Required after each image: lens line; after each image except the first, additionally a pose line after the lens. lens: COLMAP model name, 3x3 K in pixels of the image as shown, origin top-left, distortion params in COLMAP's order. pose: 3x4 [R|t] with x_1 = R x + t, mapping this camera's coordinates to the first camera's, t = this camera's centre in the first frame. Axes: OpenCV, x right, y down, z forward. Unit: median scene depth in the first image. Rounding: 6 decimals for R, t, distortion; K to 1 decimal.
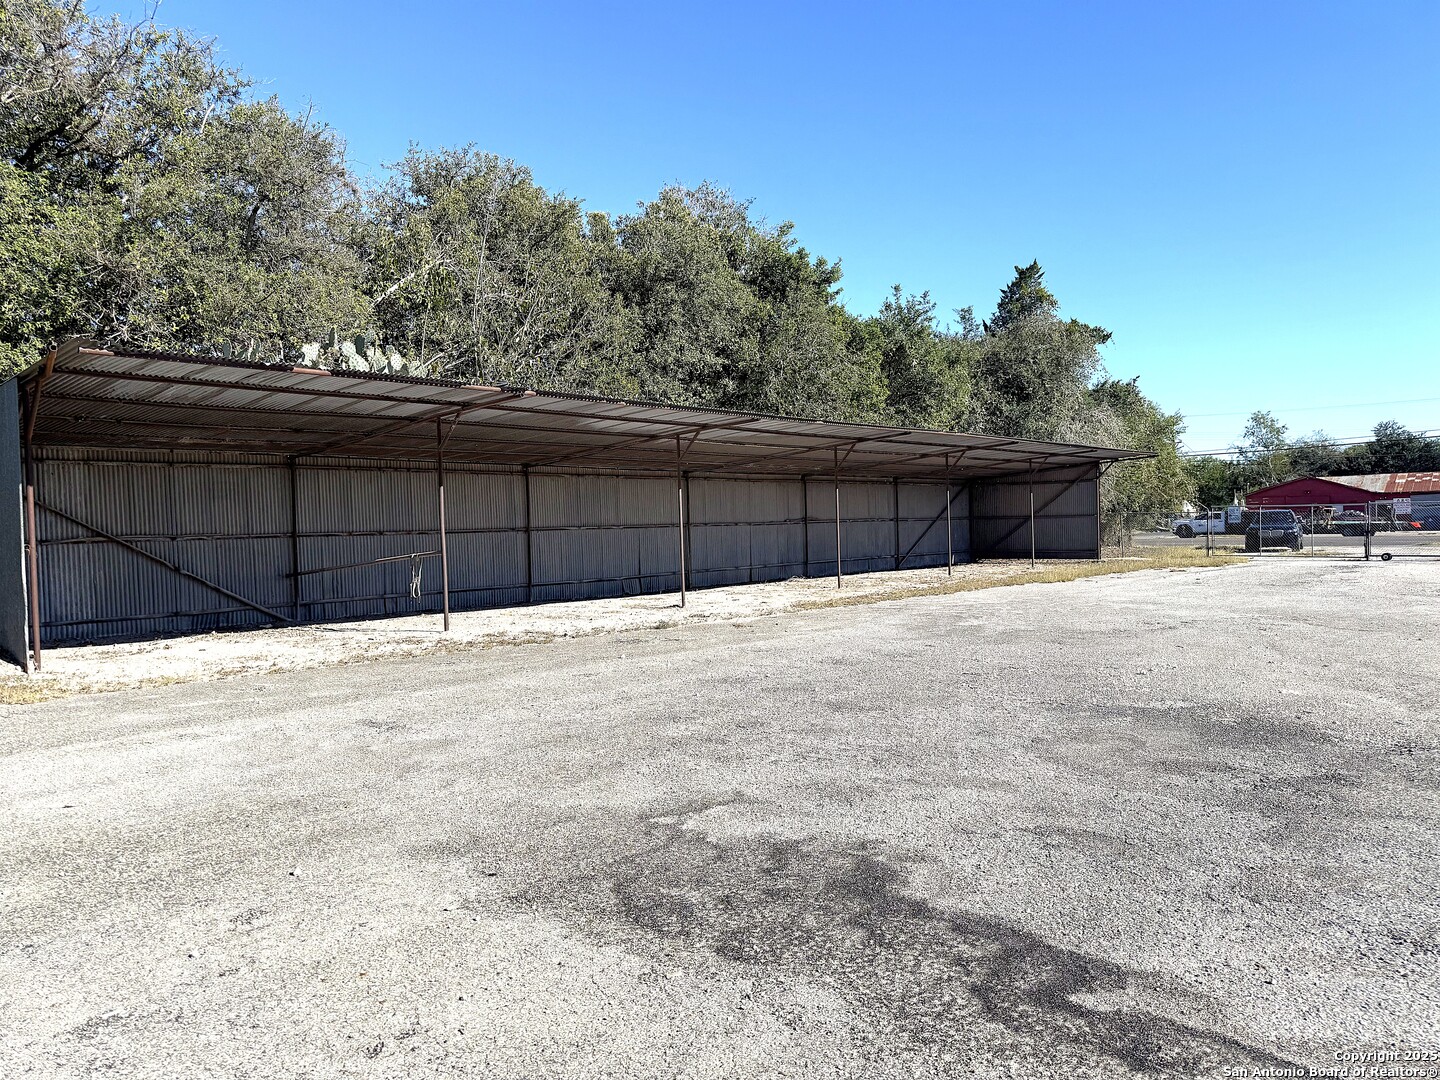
lens RADIAL K [[1025.7, 0, 736.7], [0, 1025.7, 543.2], [0, 0, 1]] dist [0.087890, -0.139797]
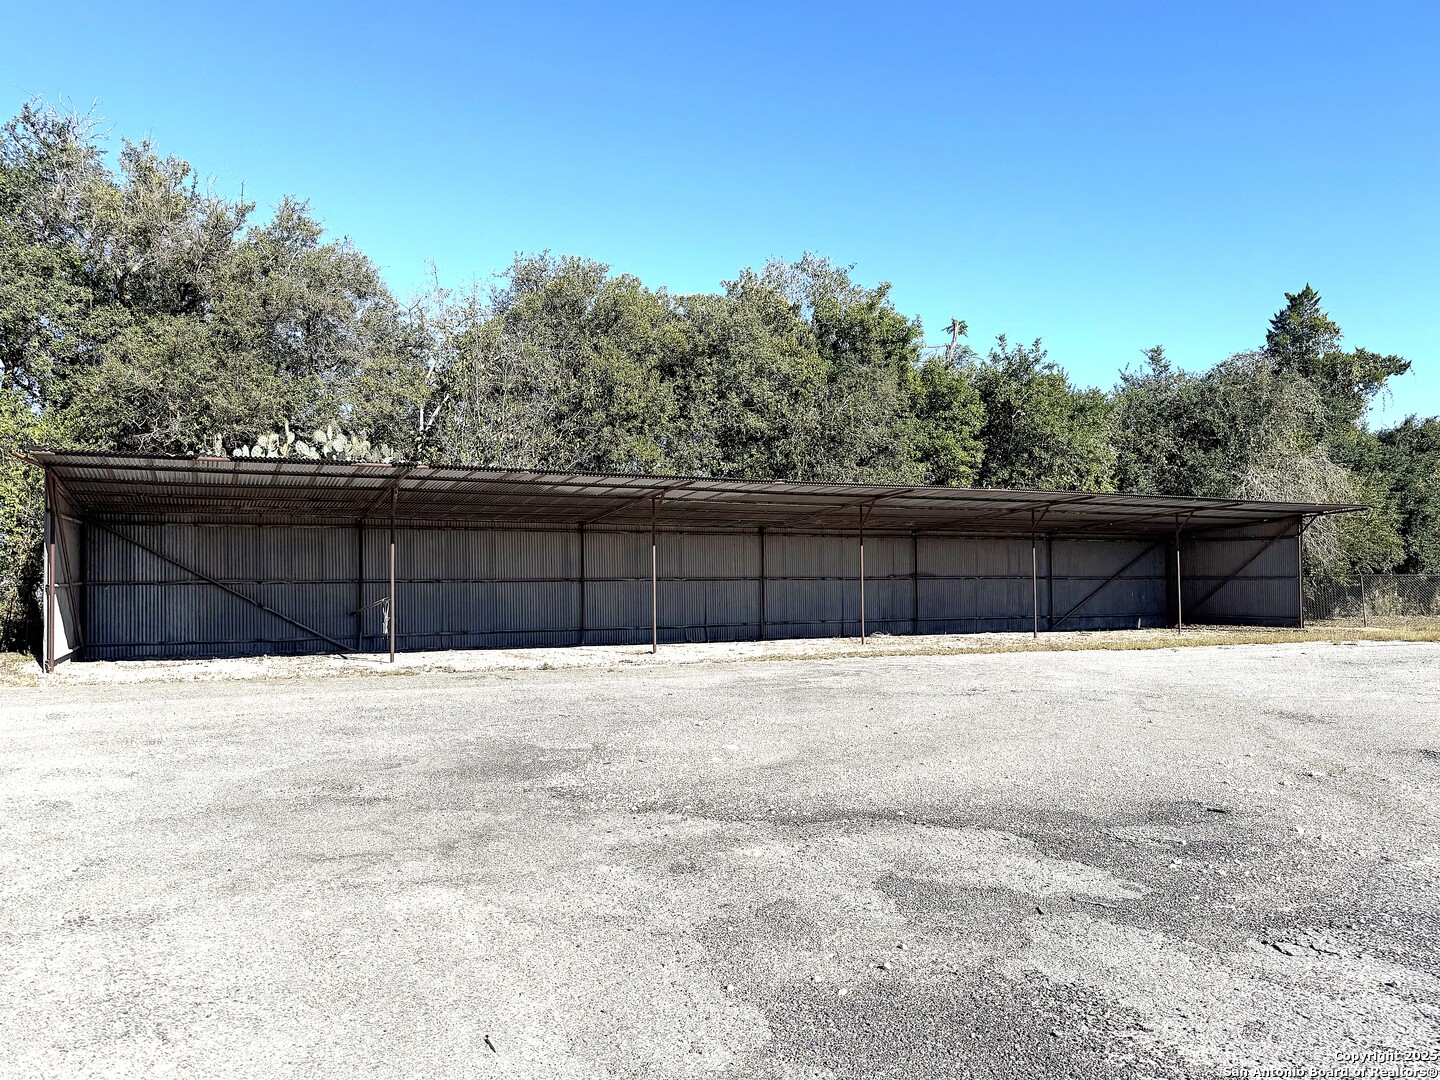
lens RADIAL K [[990.8, 0, 684.1], [0, 990.8, 543.0], [0, 0, 1]] dist [0.087440, -0.128346]
pose [[0.914935, 0.007719, -0.403528, 0.256420], [-0.026579, 0.998799, -0.041158, -0.009147], [0.402725, 0.048382, 0.914041, 0.034145]]
